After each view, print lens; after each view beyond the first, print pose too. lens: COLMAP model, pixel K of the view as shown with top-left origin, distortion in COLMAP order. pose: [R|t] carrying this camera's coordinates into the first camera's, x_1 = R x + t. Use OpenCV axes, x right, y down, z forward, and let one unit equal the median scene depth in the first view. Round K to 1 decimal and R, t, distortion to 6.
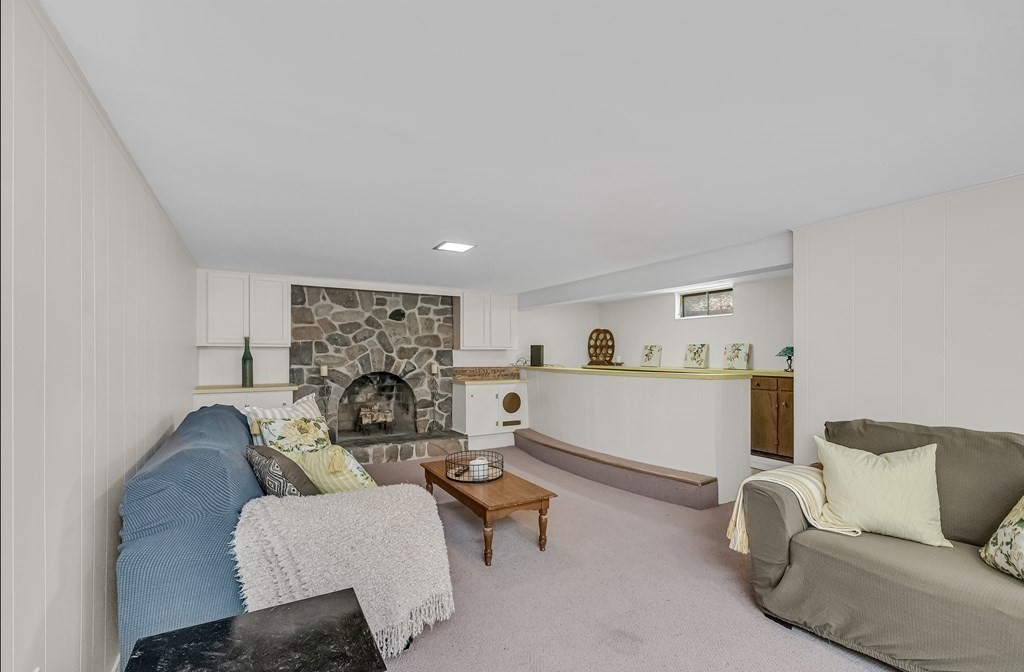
lens RADIAL K [[456.3, 0, 511.1], [0, 456.3, 351.0], [0, 0, 1]] dist [0.002183, -0.000049]
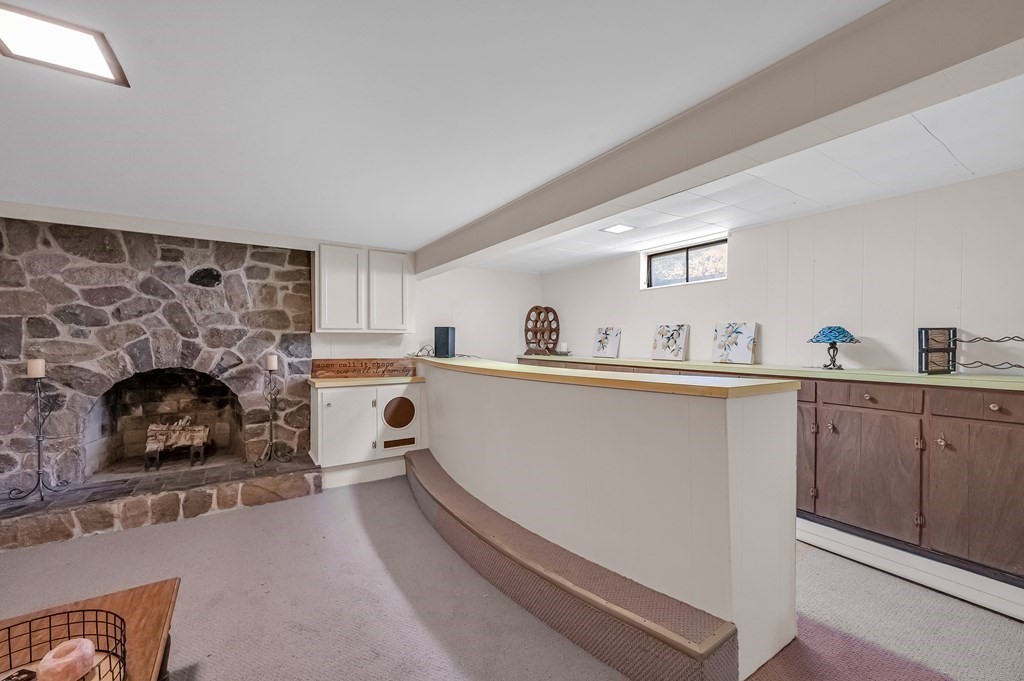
lens RADIAL K [[411.3, 0, 513.1], [0, 411.3, 342.1], [0, 0, 1]] dist [-0.015246, -0.000152]
pose [[0.998475, -0.000393, 0.055213, 0.139385], [-0.000141, 0.999953, 0.009682, 0.004689], [-0.055215, -0.009675, 0.998428, 0.405952]]
